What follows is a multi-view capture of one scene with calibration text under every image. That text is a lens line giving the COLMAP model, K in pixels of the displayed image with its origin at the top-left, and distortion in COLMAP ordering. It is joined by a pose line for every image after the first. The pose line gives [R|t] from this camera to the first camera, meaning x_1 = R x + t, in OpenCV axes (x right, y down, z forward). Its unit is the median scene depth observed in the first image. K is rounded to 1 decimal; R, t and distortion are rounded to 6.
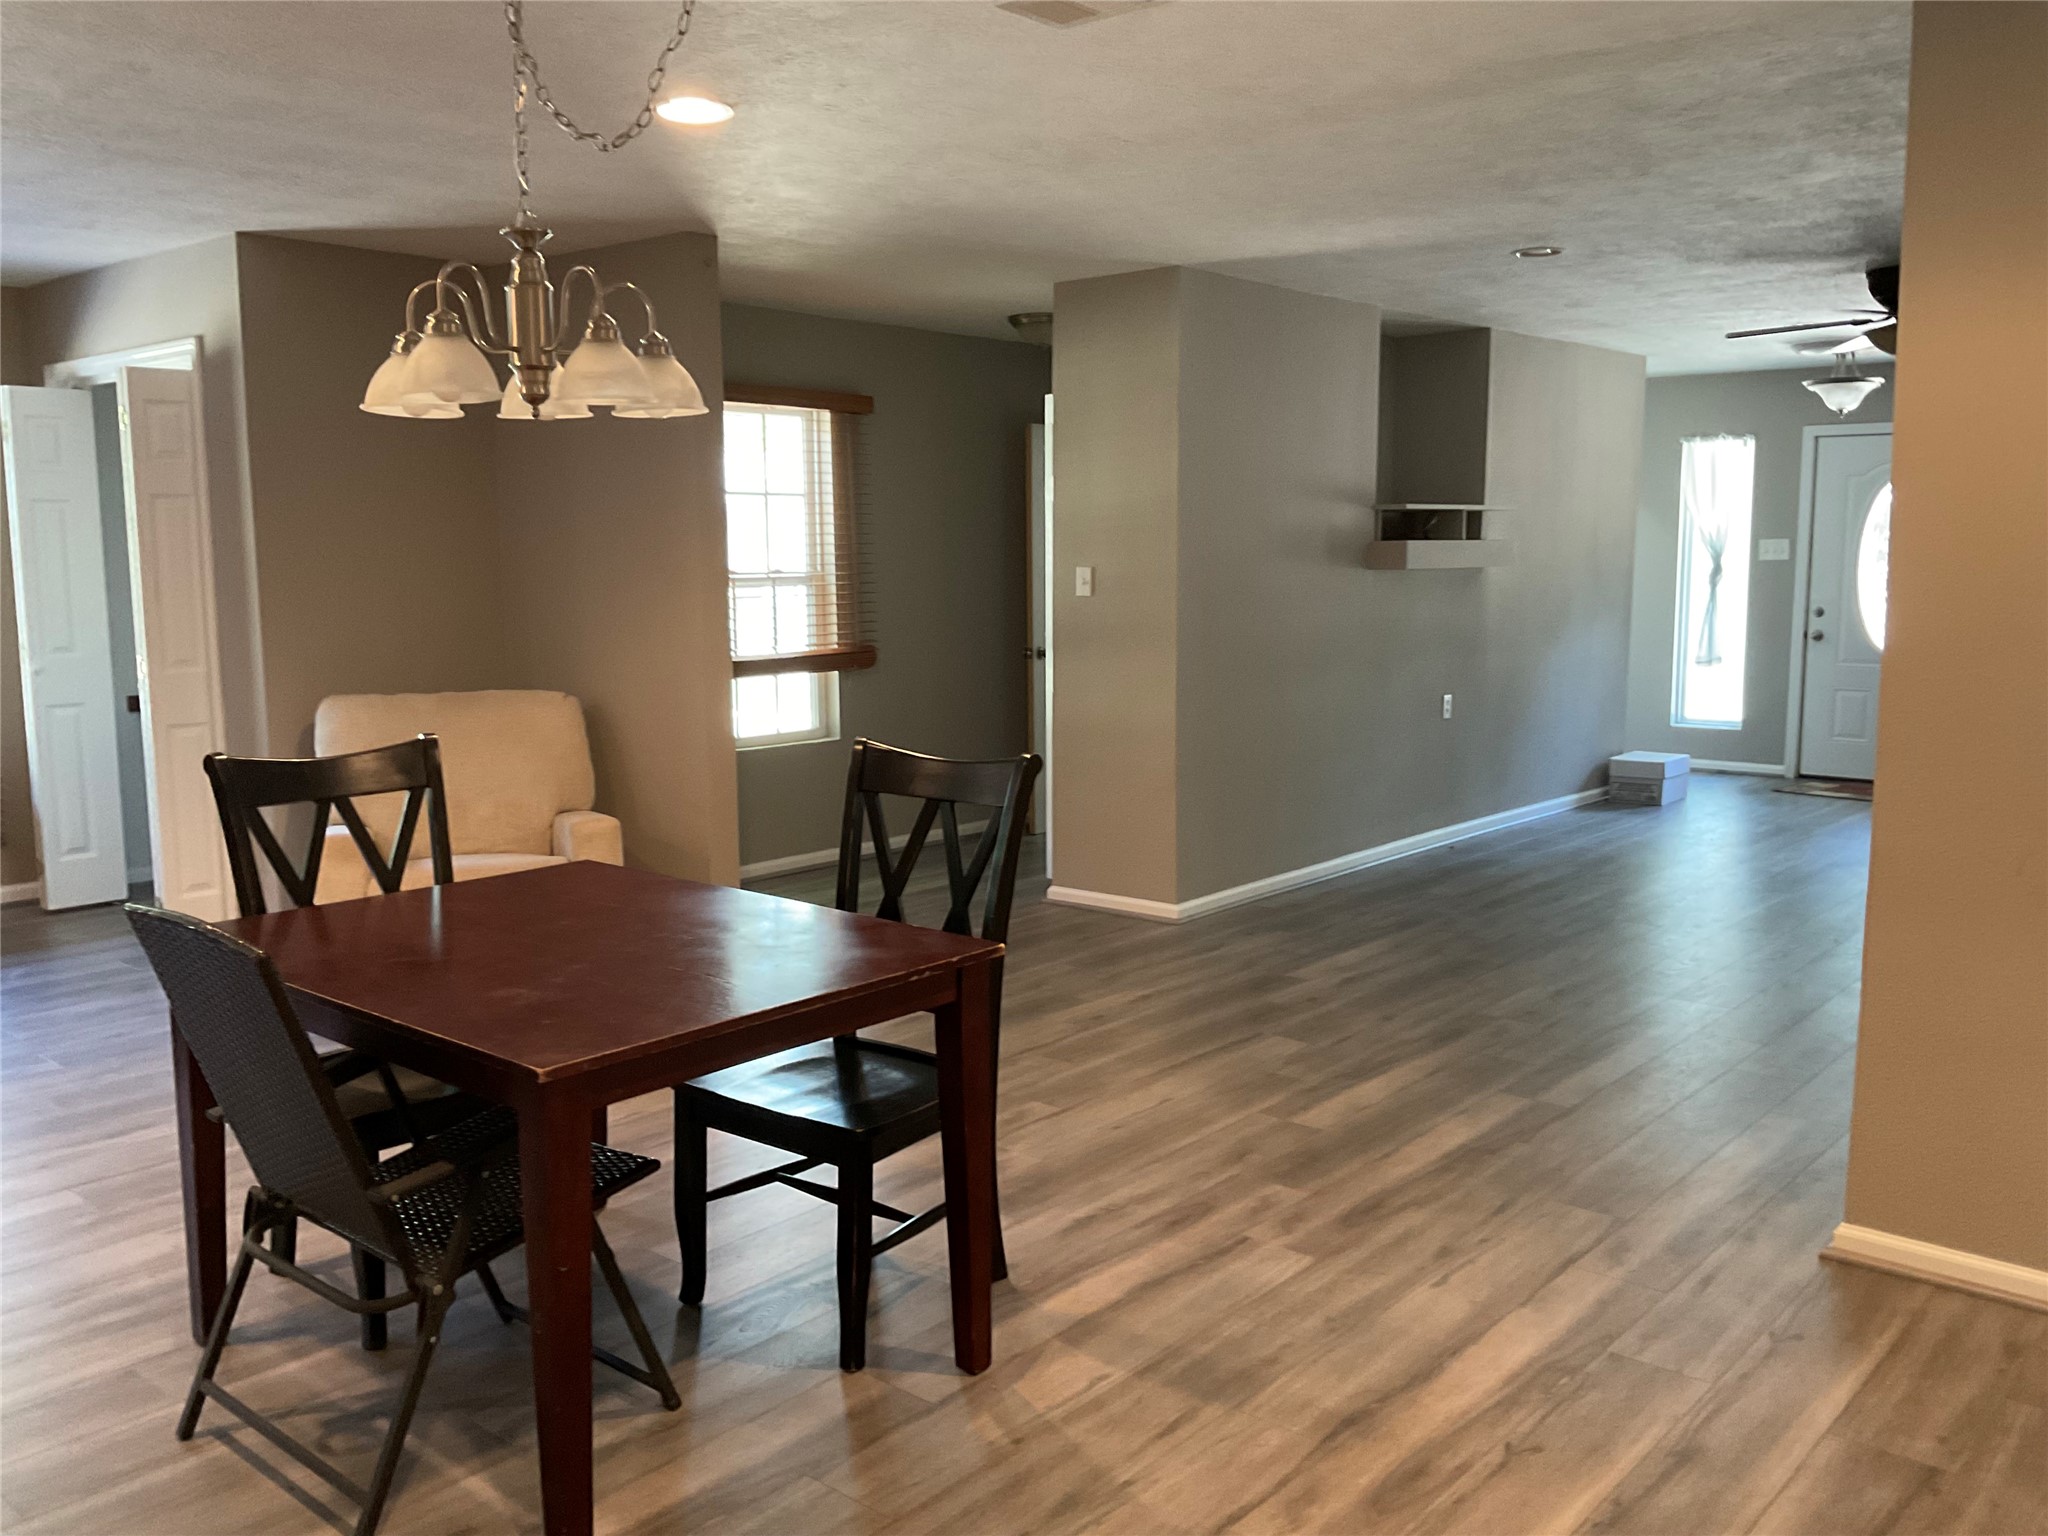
lens RADIAL K [[1679.8, 0, 1007.7], [0, 1679.8, 765.9], [0, 0, 1]] dist [0.060476, -0.117284]
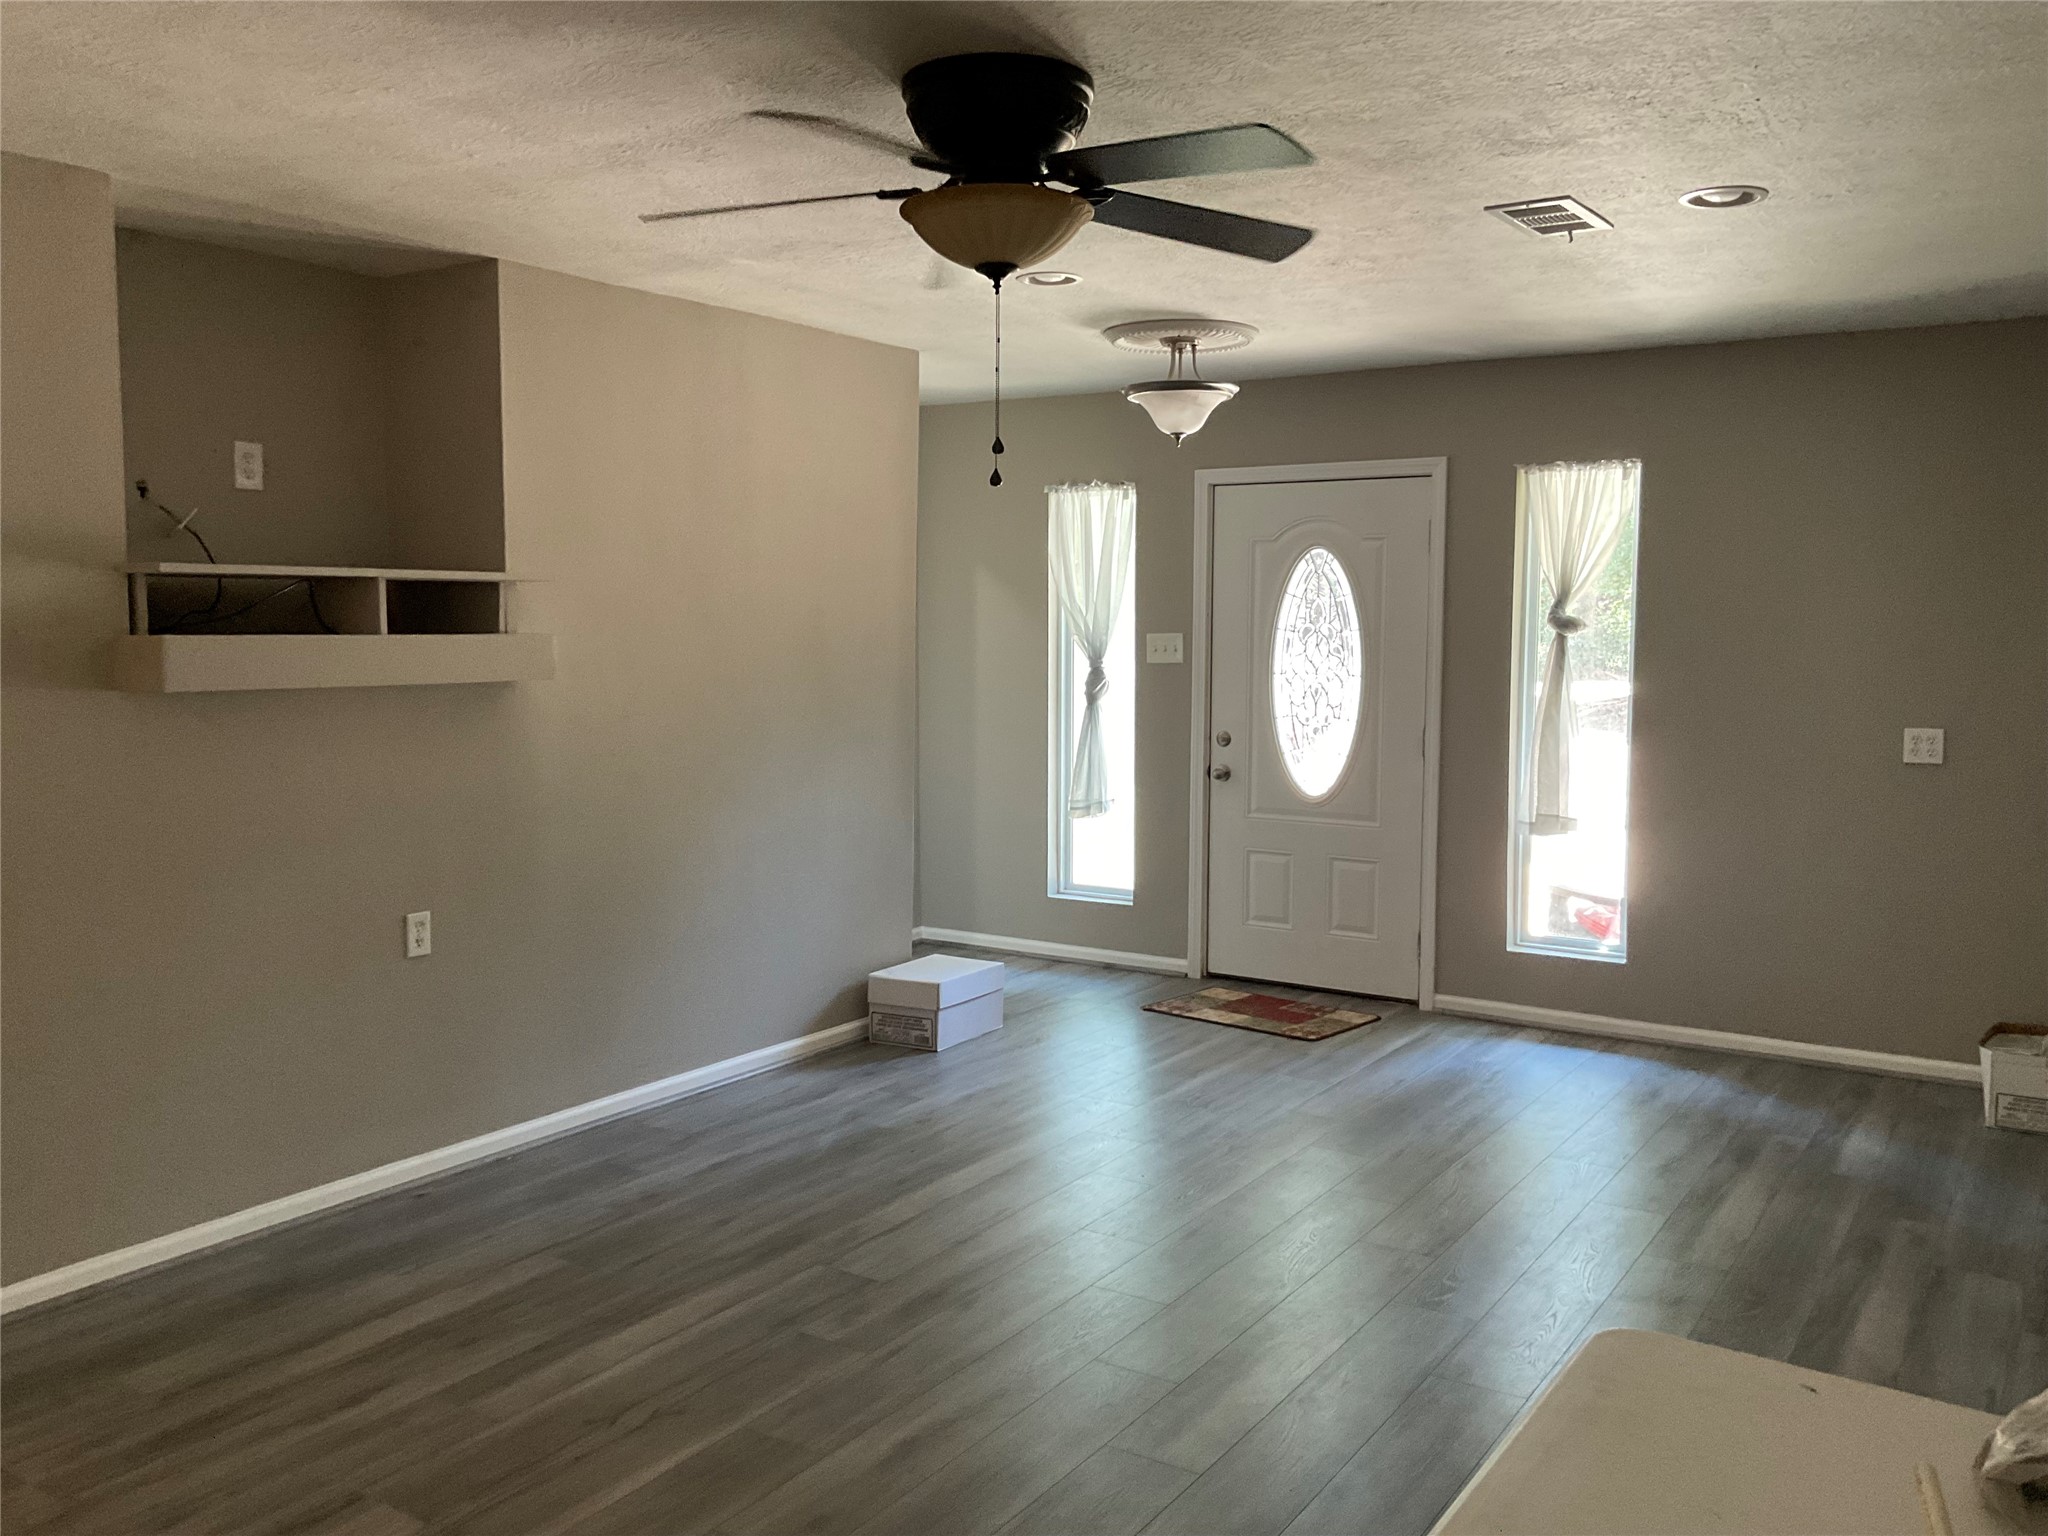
lens RADIAL K [[1679.8, 0, 1040.9], [0, 1679.8, 789.0], [0, 0, 1]] dist [0.060476, -0.117284]
pose [[0.988584, -0.011828, 0.150206, 0.302102], [0.017462, 0.999190, -0.036244, -0.046673], [-0.149655, 0.038453, 0.987990, 0.334832]]
